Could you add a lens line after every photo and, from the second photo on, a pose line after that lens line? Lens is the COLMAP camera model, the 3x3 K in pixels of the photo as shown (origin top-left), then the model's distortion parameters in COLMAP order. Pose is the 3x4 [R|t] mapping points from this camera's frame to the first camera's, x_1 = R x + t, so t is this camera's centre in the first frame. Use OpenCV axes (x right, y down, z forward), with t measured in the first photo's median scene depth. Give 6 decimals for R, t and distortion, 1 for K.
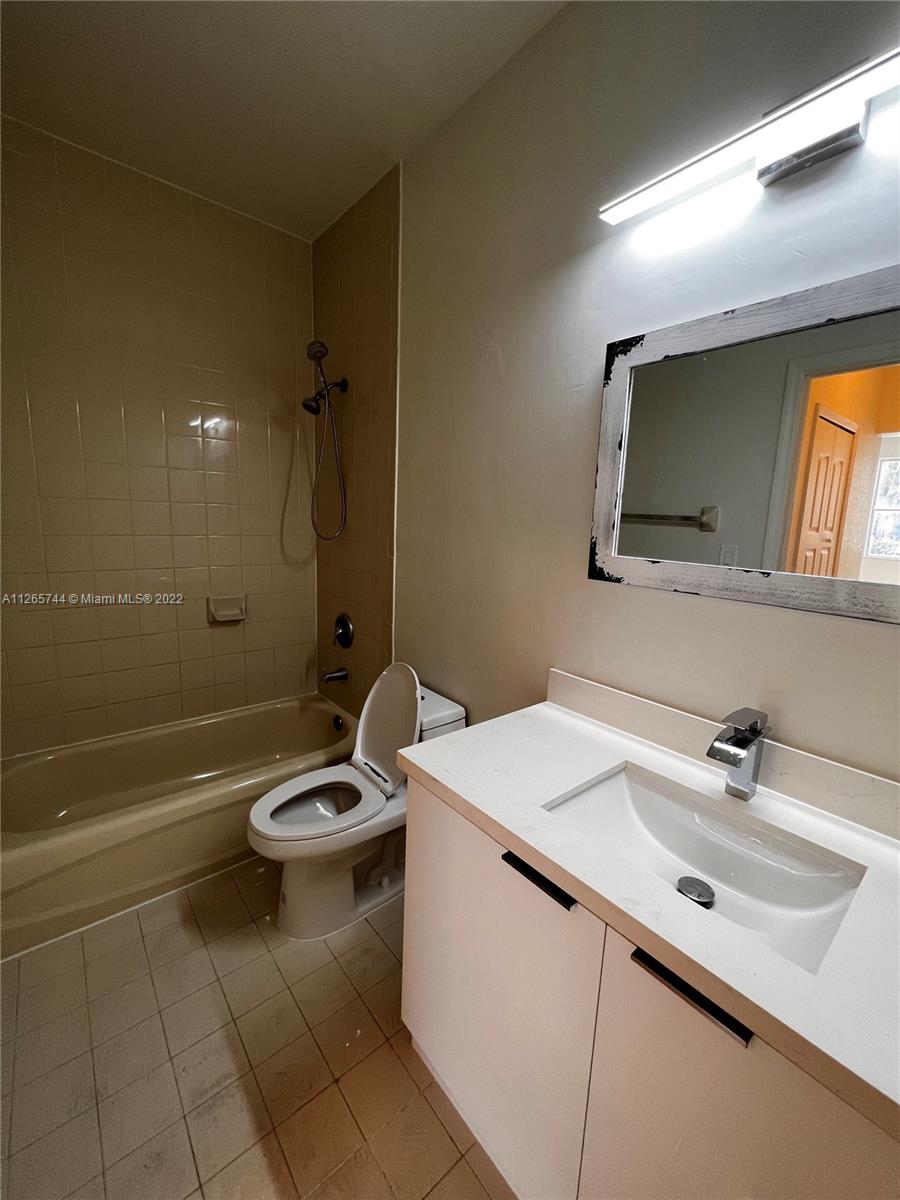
lens RADIAL K [[483.9, 0, 447.0], [0, 483.9, 588.7], [0, 0, 1]] dist [0.004840, 0.000436]
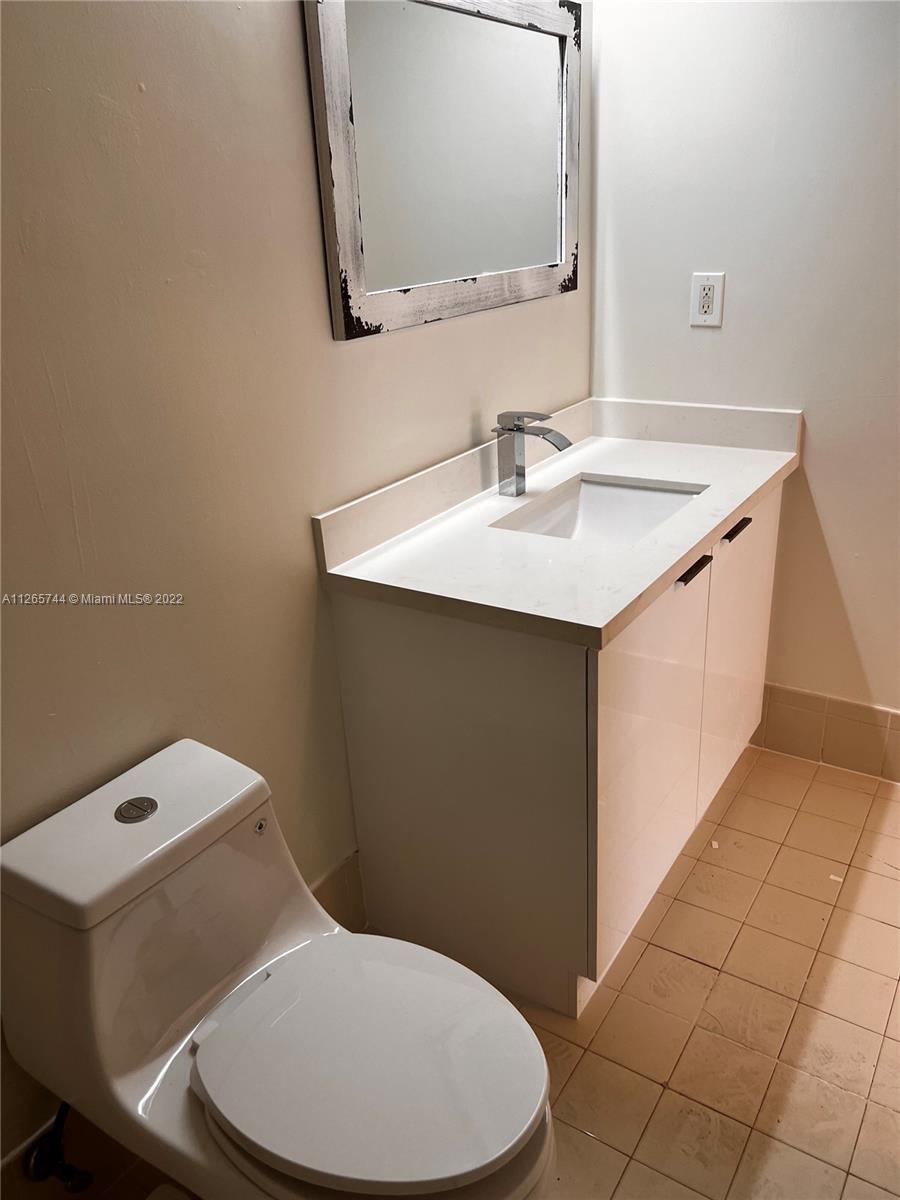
lens RADIAL K [[904.4, 0, 447.8], [0, 904.4, 604.6], [0, 0, 1]] dist [0.000917, -0.000943]
pose [[-0.282694, -0.396104, 0.873605, -1.102585], [0.200237, 0.866320, 0.457597, -0.284341], [-0.938077, 0.304288, -0.165589, 1.415666]]
